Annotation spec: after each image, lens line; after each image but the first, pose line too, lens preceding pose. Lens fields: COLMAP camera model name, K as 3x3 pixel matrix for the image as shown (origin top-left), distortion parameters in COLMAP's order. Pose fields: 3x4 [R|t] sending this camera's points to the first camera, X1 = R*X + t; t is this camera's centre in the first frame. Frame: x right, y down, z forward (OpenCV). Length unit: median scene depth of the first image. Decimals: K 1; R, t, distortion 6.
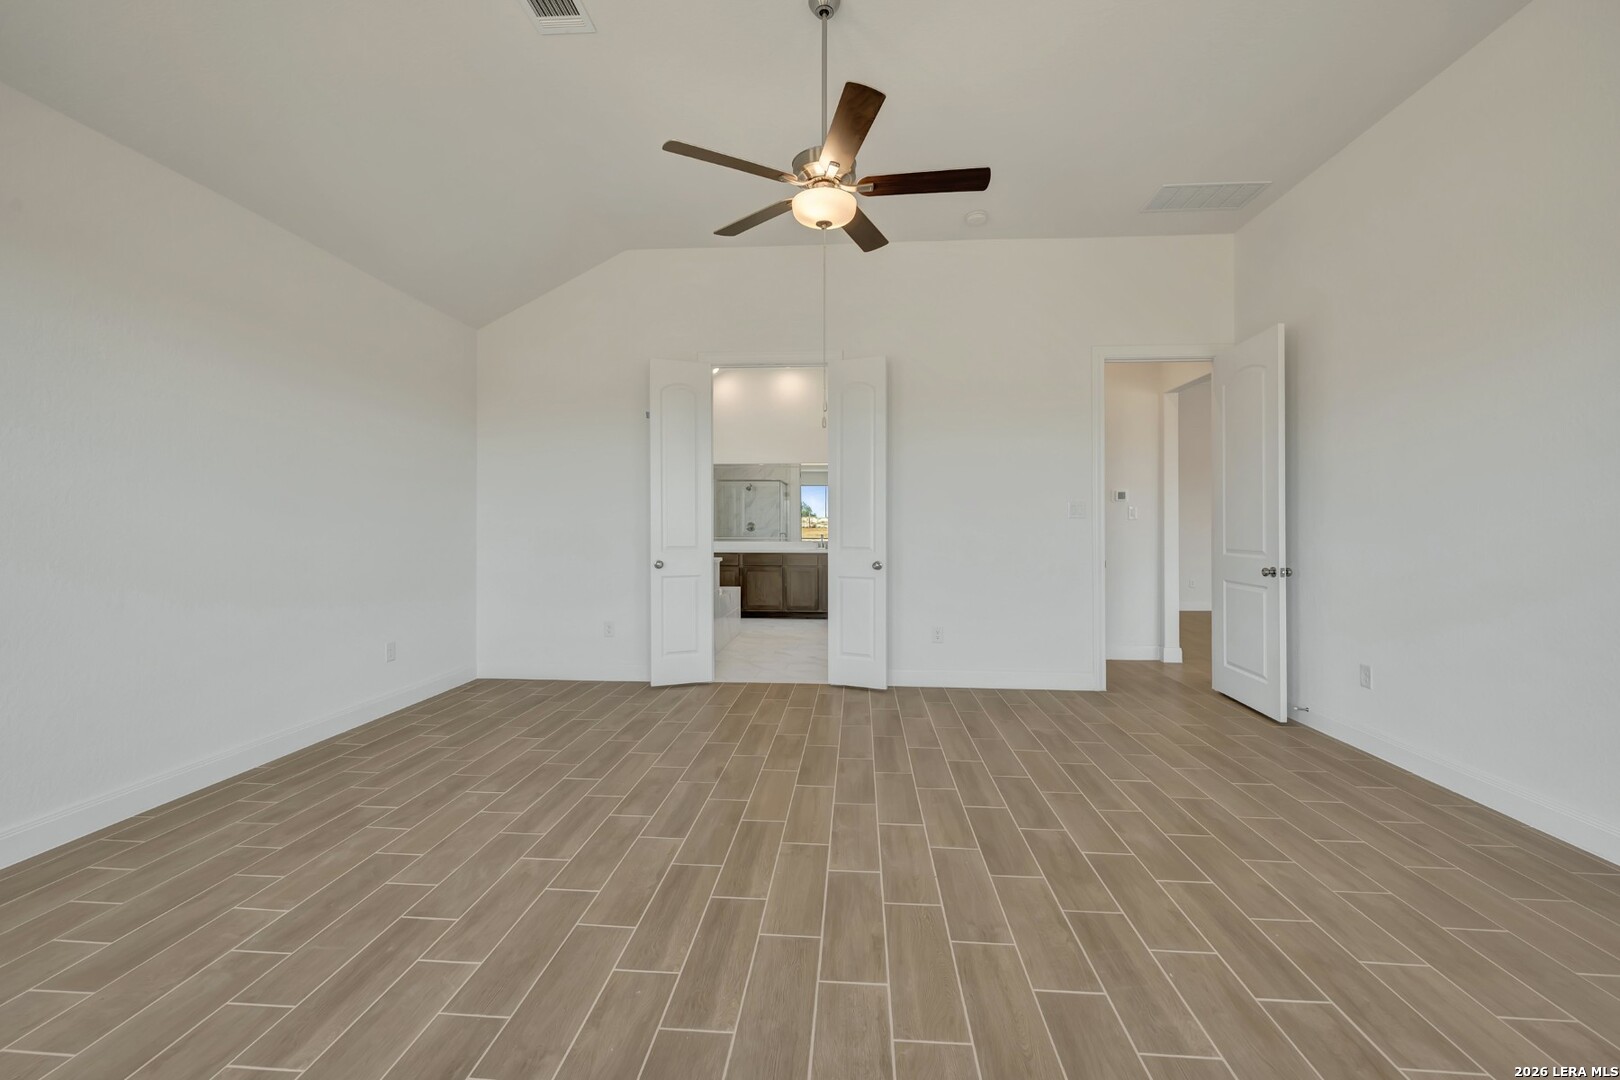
lens RADIAL K [[657.7, 0, 811.8], [0, 657.7, 536.9], [0, 0, 1]] dist [0.001761, 0.000039]
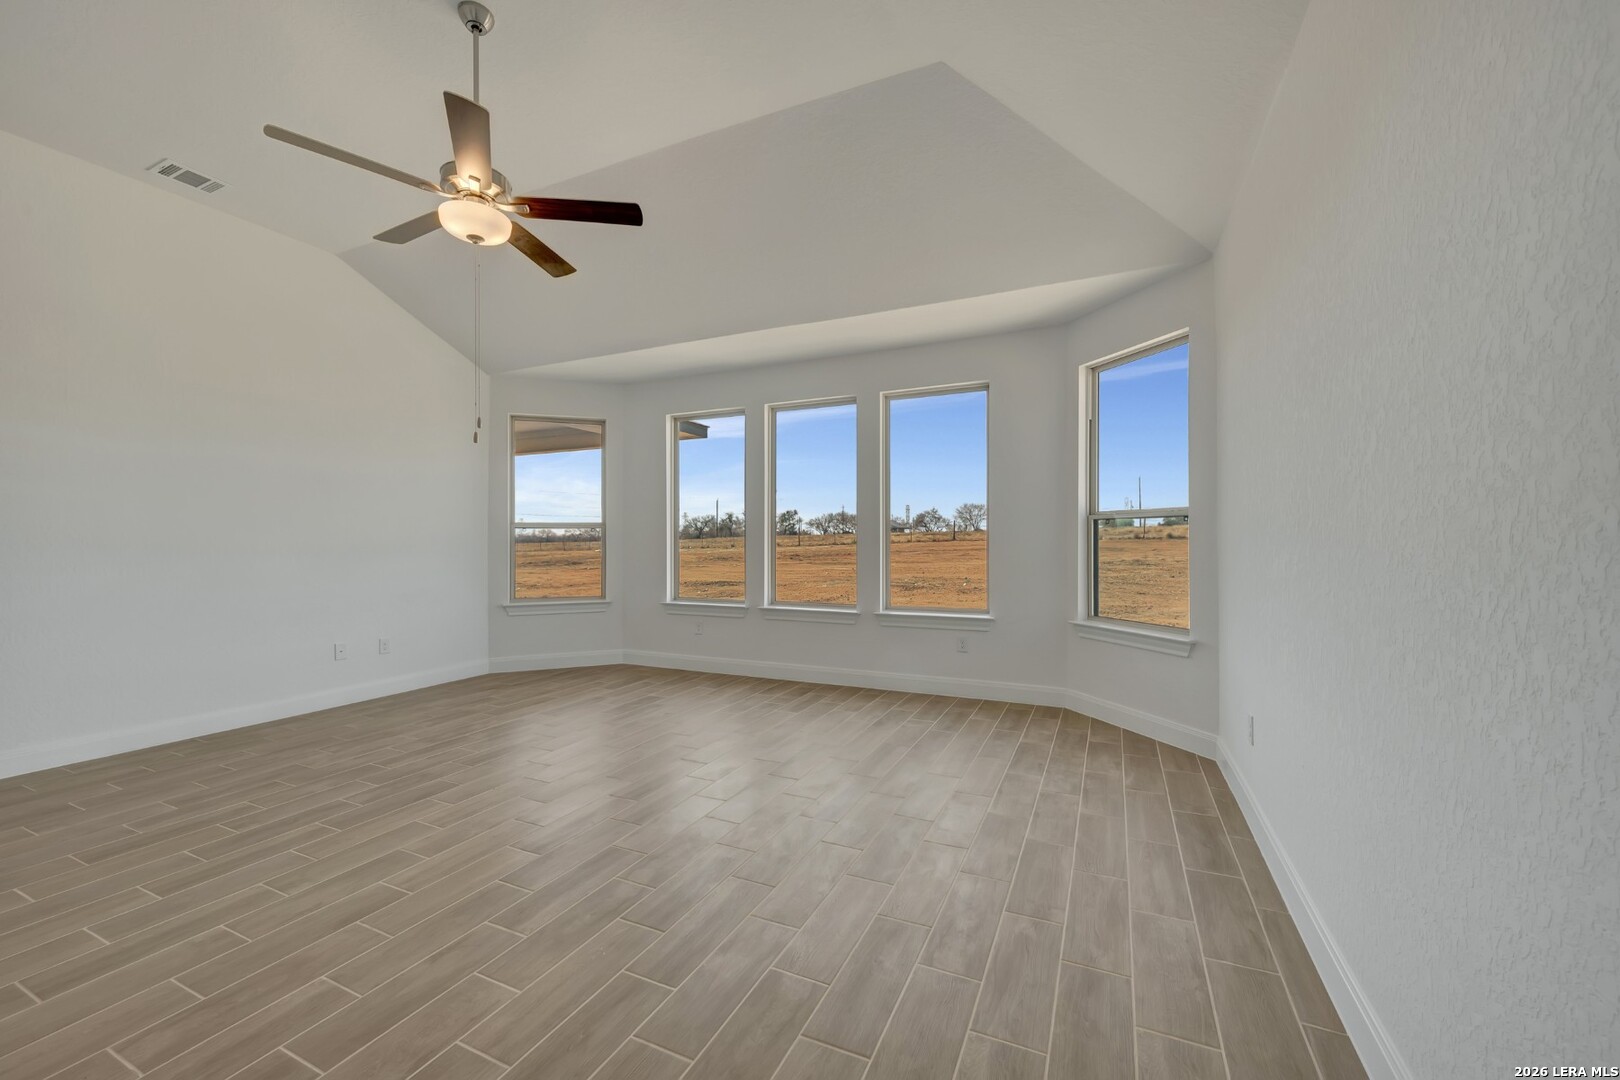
lens RADIAL K [[657.7, 0, 817.1], [0, 657.7, 539.4], [0, 0, 1]] dist [0.001761, 0.000039]
pose [[-0.932591, 0.002712, 0.360925, -0.750036], [0.010001, 0.999782, 0.018328, -0.029789], [-0.360797, 0.020702, -0.932415, 1.588772]]
